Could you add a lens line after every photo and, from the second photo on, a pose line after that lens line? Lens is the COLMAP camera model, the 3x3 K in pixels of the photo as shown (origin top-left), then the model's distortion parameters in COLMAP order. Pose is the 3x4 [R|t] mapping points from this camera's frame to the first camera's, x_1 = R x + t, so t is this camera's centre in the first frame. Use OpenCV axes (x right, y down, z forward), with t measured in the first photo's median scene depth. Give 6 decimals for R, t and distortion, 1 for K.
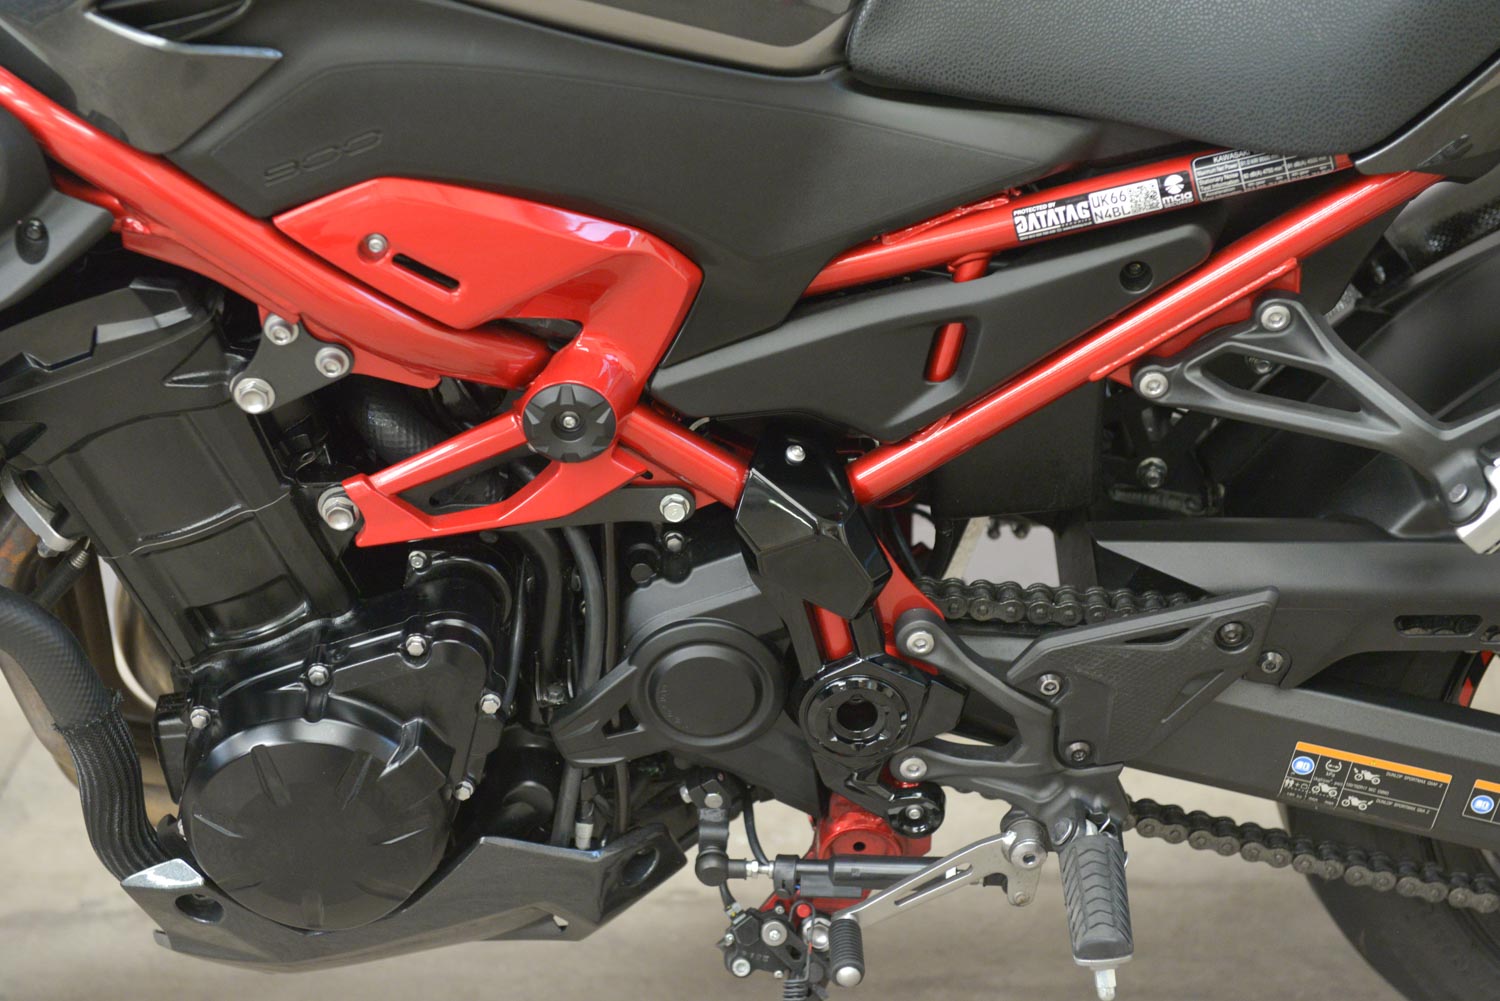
lens RADIAL K [[3079.7, 0, 751.8], [0, 3079.7, 502.0], [0, 0, 1]] dist [0.129451, -0.138058]
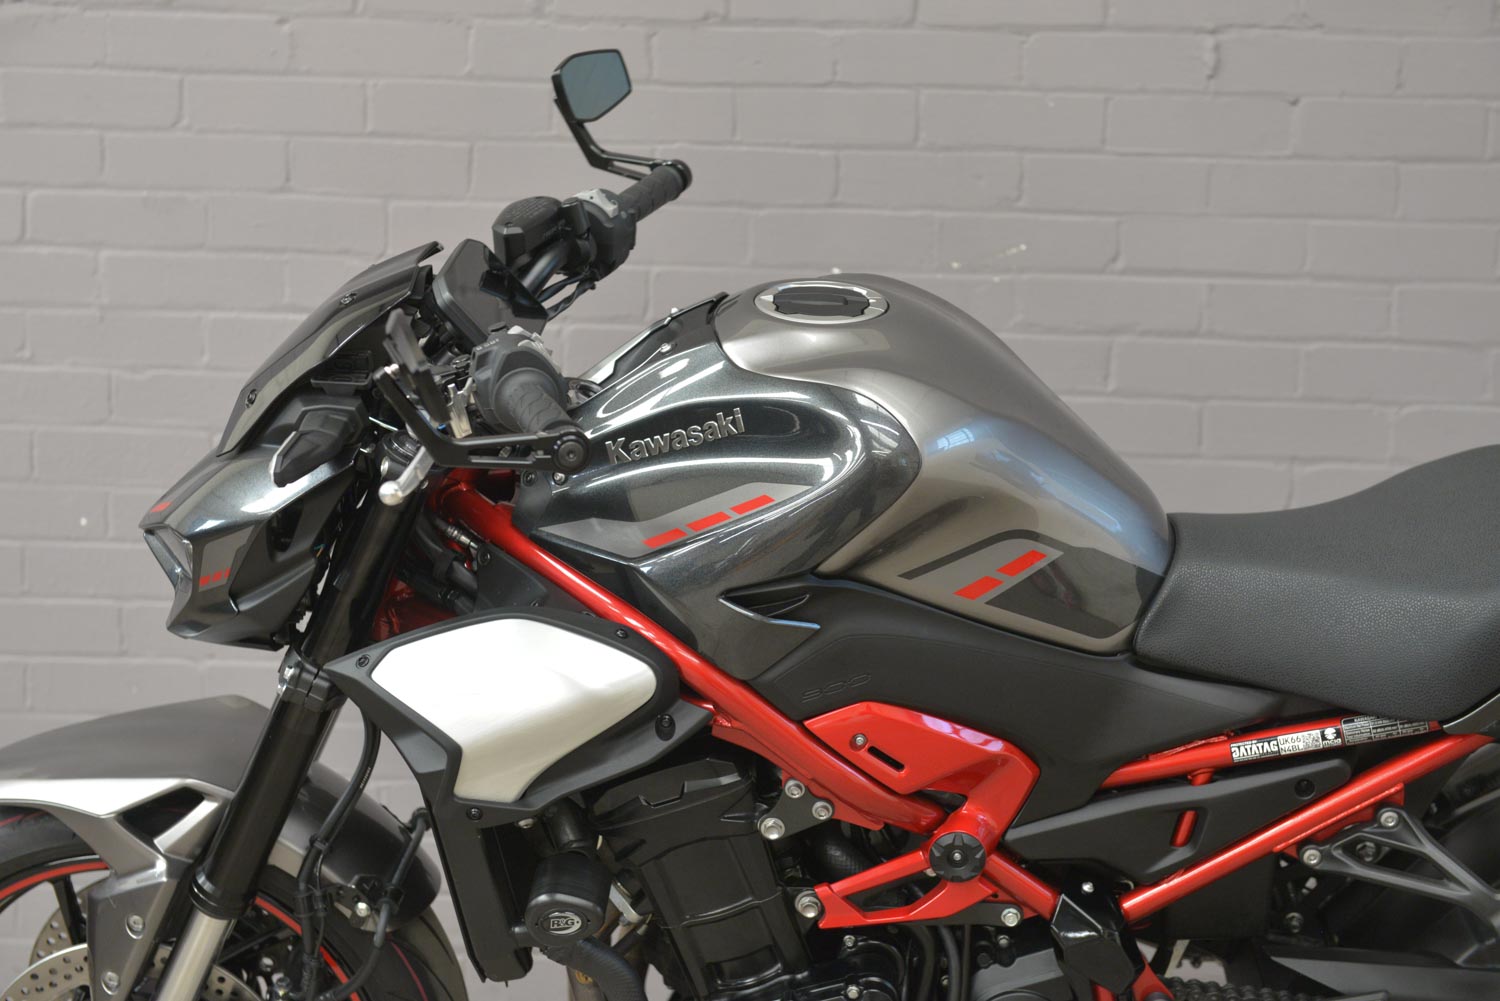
lens RADIAL K [[2469.8, 0, 744.7], [0, 2469.8, 500.1], [0, 0, 1]] dist [0.149277, -0.206716]
pose [[0.998403, 0.050599, -0.025117, -0.148827], [-0.054775, 0.975869, -0.211376, 0.074491], [0.013816, 0.212414, 0.977082, -0.338538]]
